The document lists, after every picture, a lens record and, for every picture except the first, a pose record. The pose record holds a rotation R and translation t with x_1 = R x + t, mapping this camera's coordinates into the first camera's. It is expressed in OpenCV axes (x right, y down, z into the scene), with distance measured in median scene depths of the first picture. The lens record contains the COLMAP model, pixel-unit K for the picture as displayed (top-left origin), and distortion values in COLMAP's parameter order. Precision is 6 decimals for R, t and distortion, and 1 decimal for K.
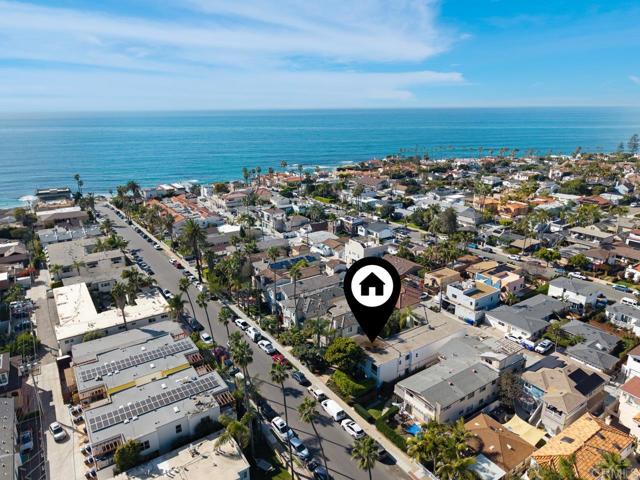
lens RADIAL K [[423.2, 0, 320.0], [0, 423.2, 240.0], [0, 0, 1]] dist [0.006628, 0.000473]
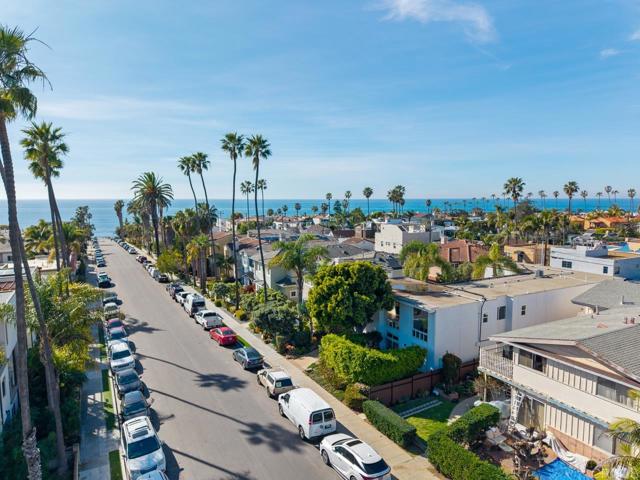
lens RADIAL K [[428.8, 0, 320.0], [0, 428.8, 240.0], [0, 0, 1]] dist [-0.002946, -0.000998]
pose [[0.994947, 0.014021, -0.099416, 0.061179], [-0.034129, 0.978467, -0.203564, 0.262158], [0.094421, 0.205928, 0.974001, 0.489513]]
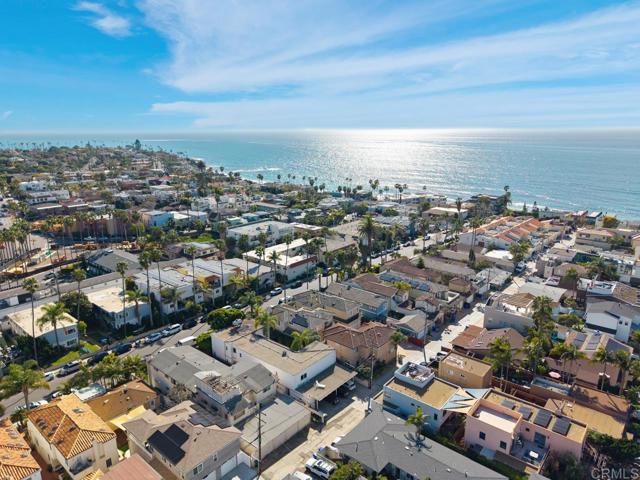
lens RADIAL K [[423.2, 0, 320.0], [0, 423.2, 240.0], [0, 0, 1]] dist [0.006628, 0.000473]
pose [[0.281841, 0.248746, -0.926656, 1.024491], [-0.289257, 0.942901, 0.165129, -0.189819], [0.914820, 0.221501, 0.337700, 0.676451]]
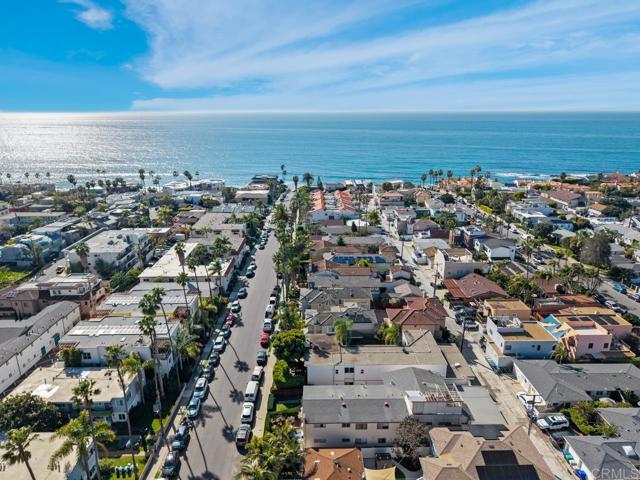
lens RADIAL K [[428.6, 0, 320.0], [0, 428.6, 240.0], [0, 0, 1]] dist [0.007647, -0.001451]
pose [[0.838522, 0.158449, -0.521321, 0.512350], [-0.165061, 0.985694, 0.034096, -0.014974], [0.519265, 0.057460, 0.852679, 0.148041]]
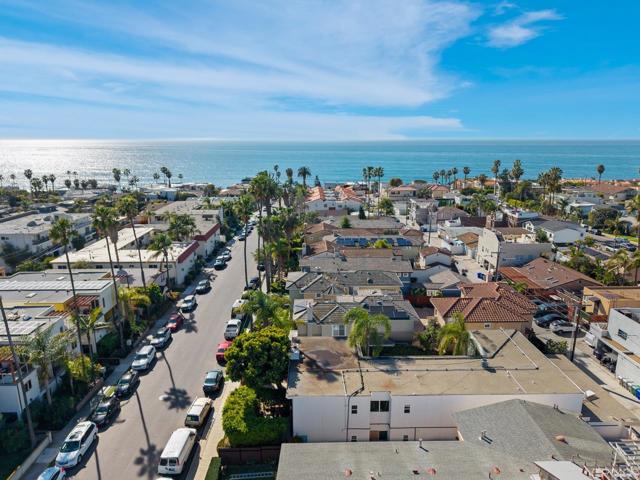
lens RADIAL K [[432.7, 0, 320.0], [0, 432.7, 240.0], [0, 0, 1]] dist [-0.001610, -0.000483]
pose [[0.841389, 0.128277, -0.524985, 0.318942], [-0.165875, 0.985831, -0.024965, 0.114005], [0.514344, 0.108087, 0.850745, 0.498347]]
